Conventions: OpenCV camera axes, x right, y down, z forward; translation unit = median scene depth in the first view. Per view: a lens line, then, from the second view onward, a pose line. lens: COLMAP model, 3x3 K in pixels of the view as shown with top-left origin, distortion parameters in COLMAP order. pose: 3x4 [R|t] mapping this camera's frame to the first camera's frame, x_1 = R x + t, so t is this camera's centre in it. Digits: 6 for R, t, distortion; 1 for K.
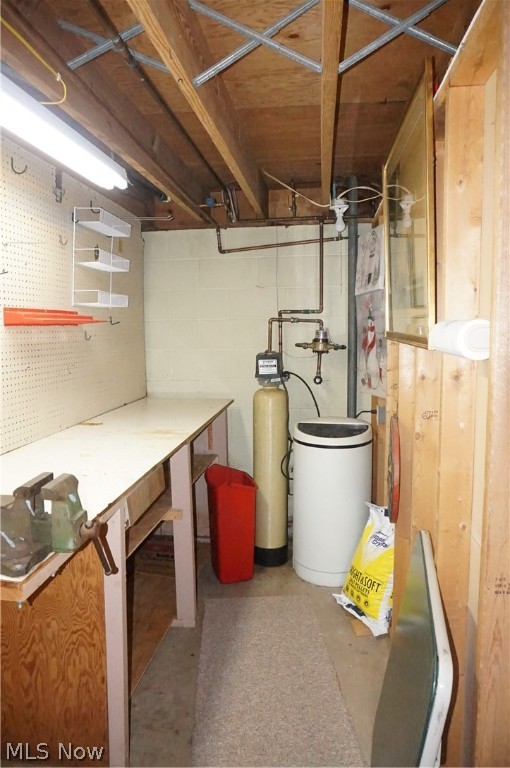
lens RADIAL K [[532.7, 0, 261.0], [0, 532.7, 379.6], [0, 0, 1]] dist [0.028887, 0.004657]
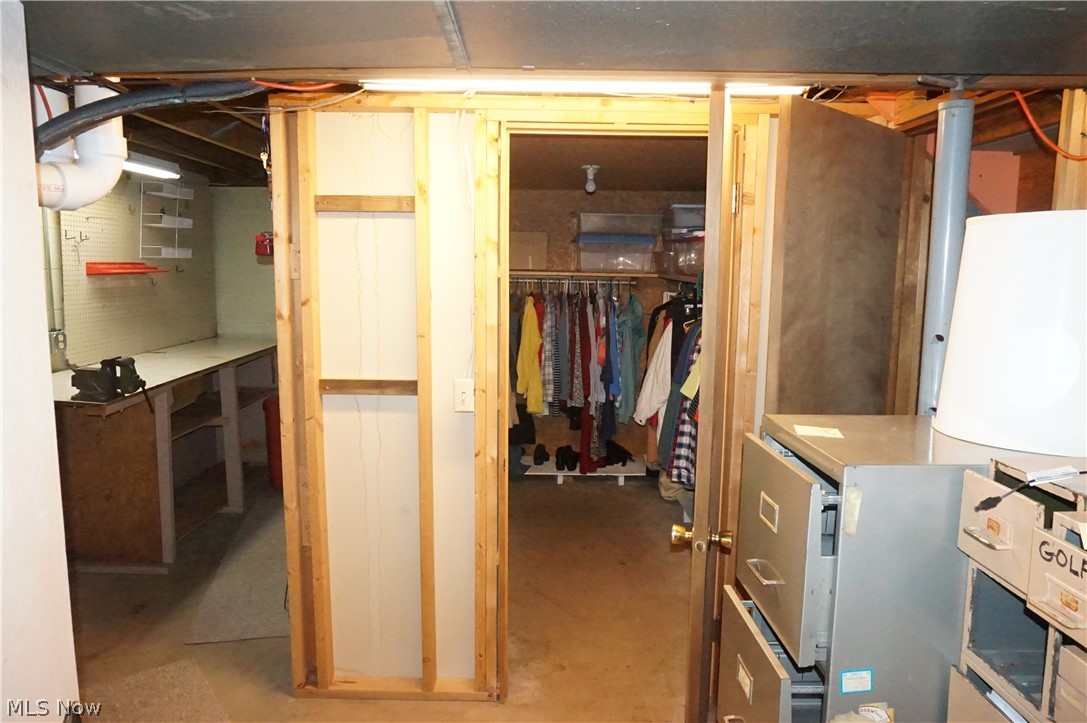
lens RADIAL K [[753.9, 0, 533.3], [0, 753.9, 367.9], [0, 0, 1]] dist [0.028887, 0.004657]
pose [[0.993182, 0.014794, 0.115634, 0.530540], [-0.018585, 0.999322, 0.031783, 0.067577], [-0.115086, -0.033716, 0.992783, -1.303699]]
